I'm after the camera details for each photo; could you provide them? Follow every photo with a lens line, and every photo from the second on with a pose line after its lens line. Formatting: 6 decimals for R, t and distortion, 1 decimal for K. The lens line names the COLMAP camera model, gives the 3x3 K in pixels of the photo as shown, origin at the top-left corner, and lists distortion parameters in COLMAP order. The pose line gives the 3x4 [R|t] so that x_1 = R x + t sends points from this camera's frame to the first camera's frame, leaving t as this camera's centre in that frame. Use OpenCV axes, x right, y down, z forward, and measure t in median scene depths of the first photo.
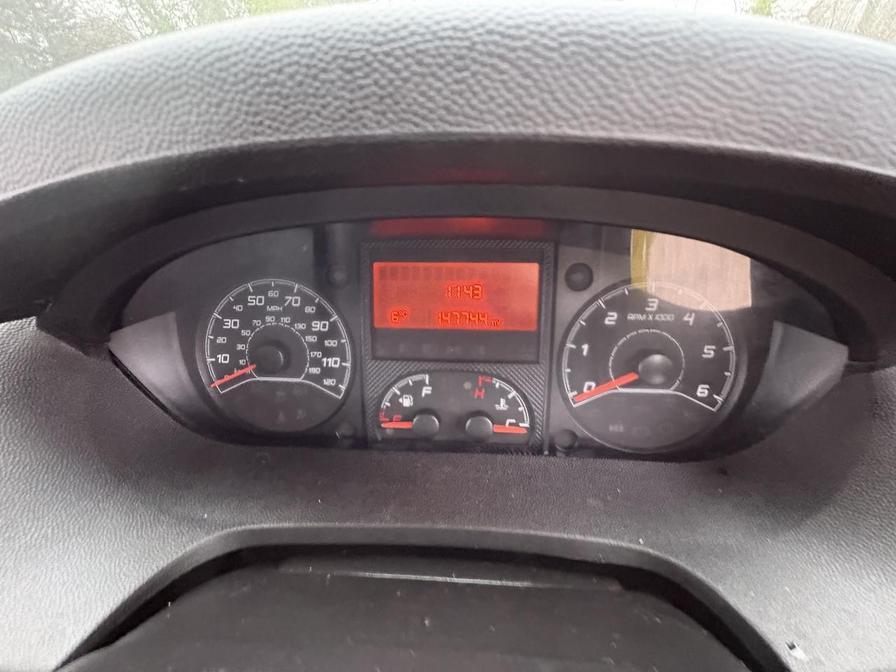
lens RADIAL K [[357.9, 0, 450.5], [0, 357.9, 339.5], [0, 0, 1]] dist [-0.000171, 0.000122]
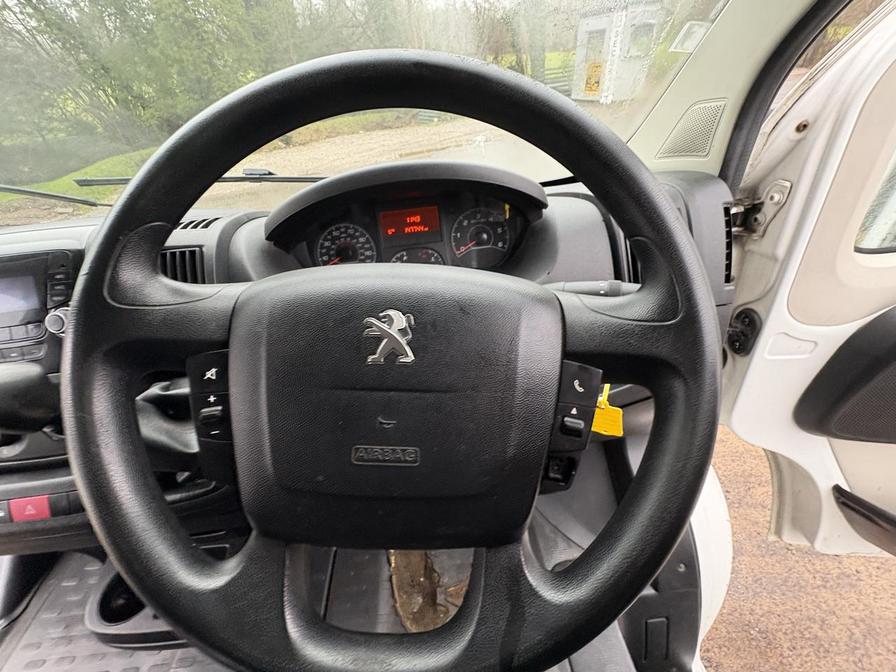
lens RADIAL K [[357.9, 0, 452.7], [0, 357.9, 336.8], [0, 0, 1]] dist [-0.000171, 0.000122]
pose [[0.985181, -0.146119, 0.089824, -0.041841], [0.141066, 0.988164, 0.060271, 0.617732], [-0.097568, -0.046706, 0.994132, -1.777462]]
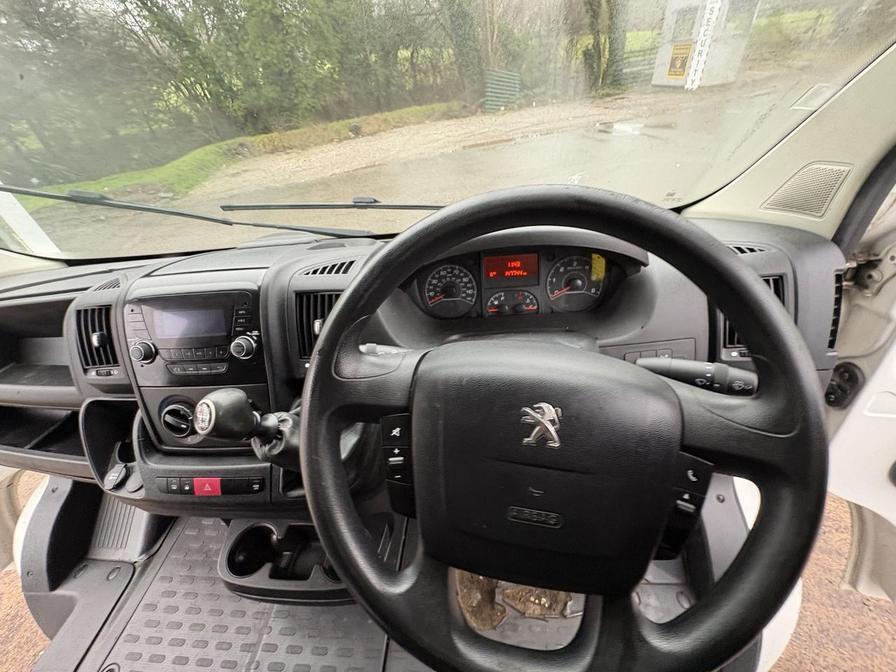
lens RADIAL K [[357.9, 0, 453.2], [0, 357.9, 339.5], [0, 0, 1]] dist [-0.000171, 0.000122]
pose [[0.996424, -0.071743, -0.044637, -0.368132], [0.075066, 0.994134, 0.077860, 0.219169], [0.038789, -0.080932, 0.995965, -2.033920]]
